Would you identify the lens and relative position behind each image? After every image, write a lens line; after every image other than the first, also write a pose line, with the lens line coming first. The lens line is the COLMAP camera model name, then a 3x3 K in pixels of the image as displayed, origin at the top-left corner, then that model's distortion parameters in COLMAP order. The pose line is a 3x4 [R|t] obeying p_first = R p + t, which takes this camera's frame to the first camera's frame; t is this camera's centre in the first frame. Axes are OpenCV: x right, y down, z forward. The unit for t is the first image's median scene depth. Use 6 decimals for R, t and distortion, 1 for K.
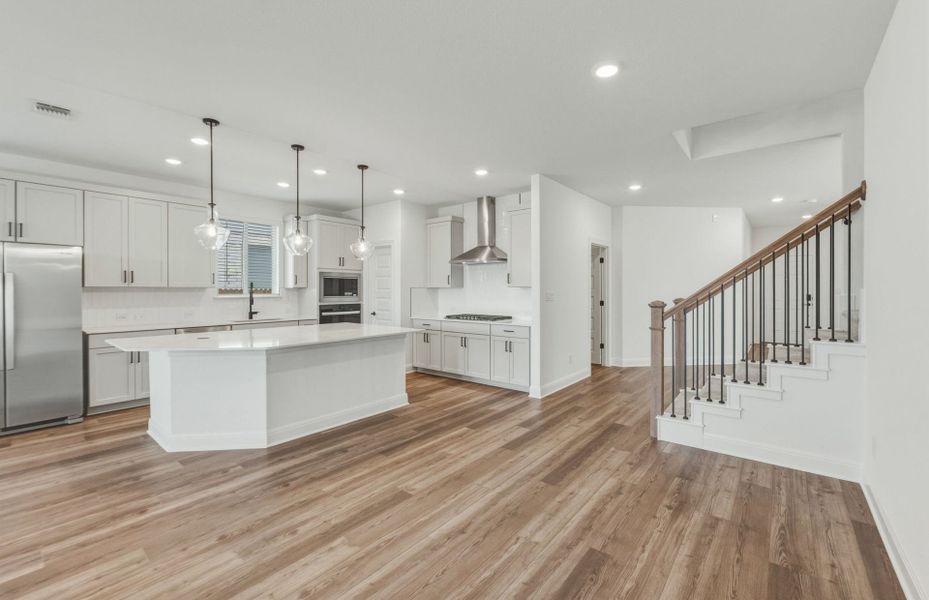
lens RADIAL K [[390.1, 0, 467.3], [0, 390.1, 296.1], [0, 0, 1]] dist [-0.005696, -0.000292]
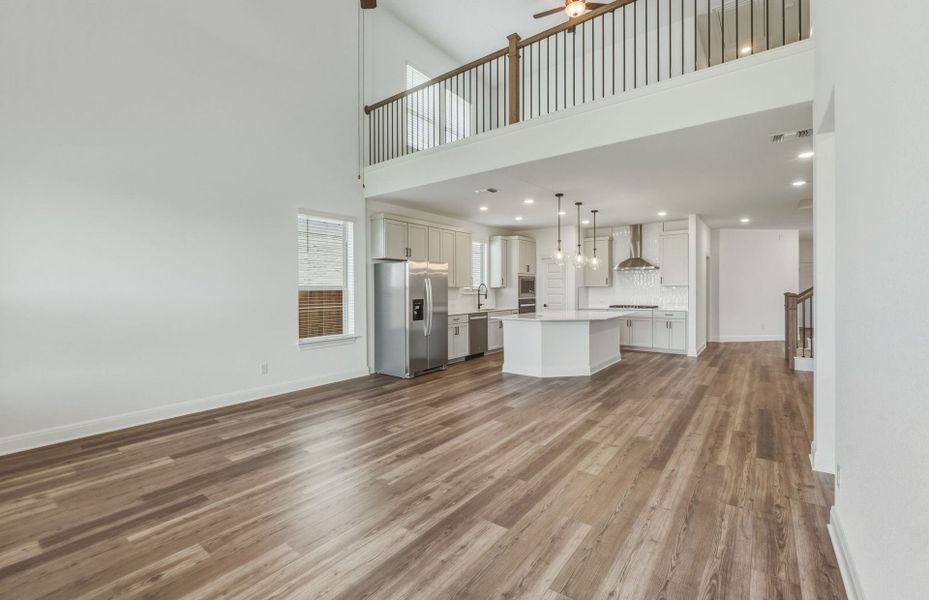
lens RADIAL K [[390.1, 0, 467.3], [0, 390.1, 296.1], [0, 0, 1]] dist [-0.005696, -0.000292]
pose [[0.999447, -0.005220, 0.032834, -0.779248], [0.005174, 0.999986, 0.001488, 0.010571], [-0.032841, -0.001317, 0.999460, -0.535792]]
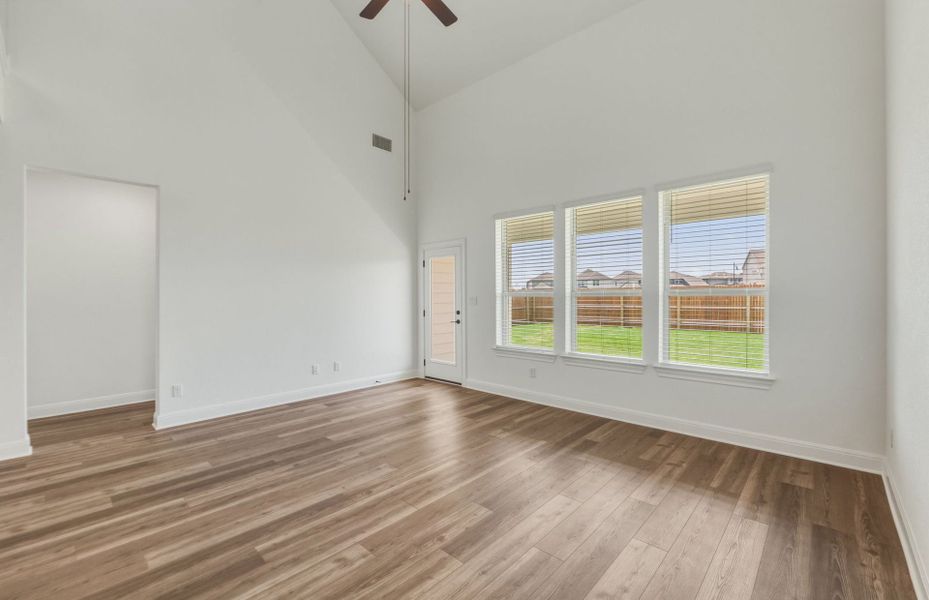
lens RADIAL K [[390.1, 0, 467.3], [0, 390.1, 296.1], [0, 0, 1]] dist [-0.005696, -0.000292]
pose [[-0.997529, 0.006142, 0.069985, -1.051811], [0.007336, 0.999832, 0.016821, -0.007549], [-0.069870, 0.017292, -0.997406, 0.647531]]
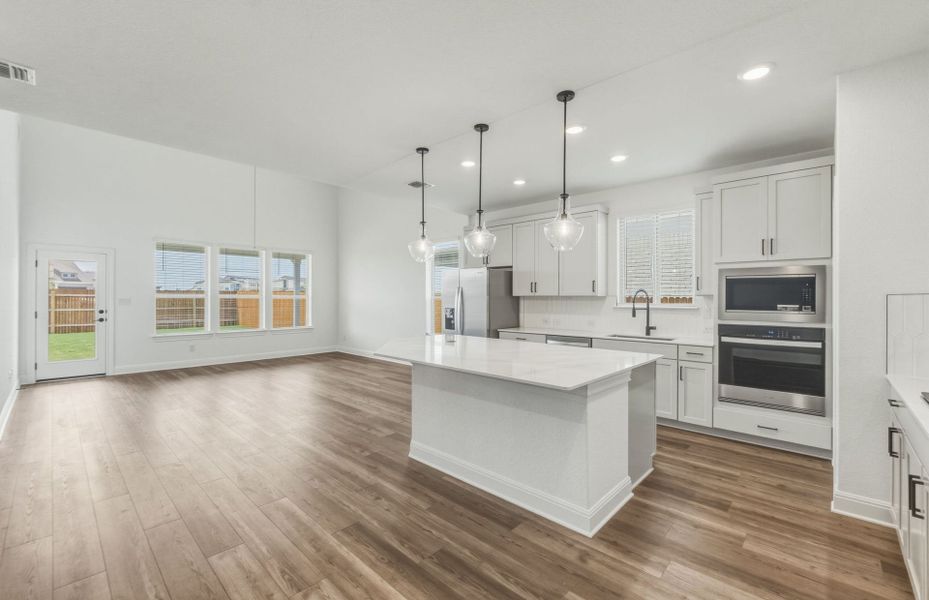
lens RADIAL K [[390.1, 0, 467.3], [0, 390.1, 296.1], [0, 0, 1]] dist [-0.005696, -0.000292]
pose [[-0.071609, -0.005906, -0.997415, 0.319314], [-0.020397, 0.999782, -0.004456, -0.012355], [0.997224, 0.020025, -0.071714, 0.827422]]
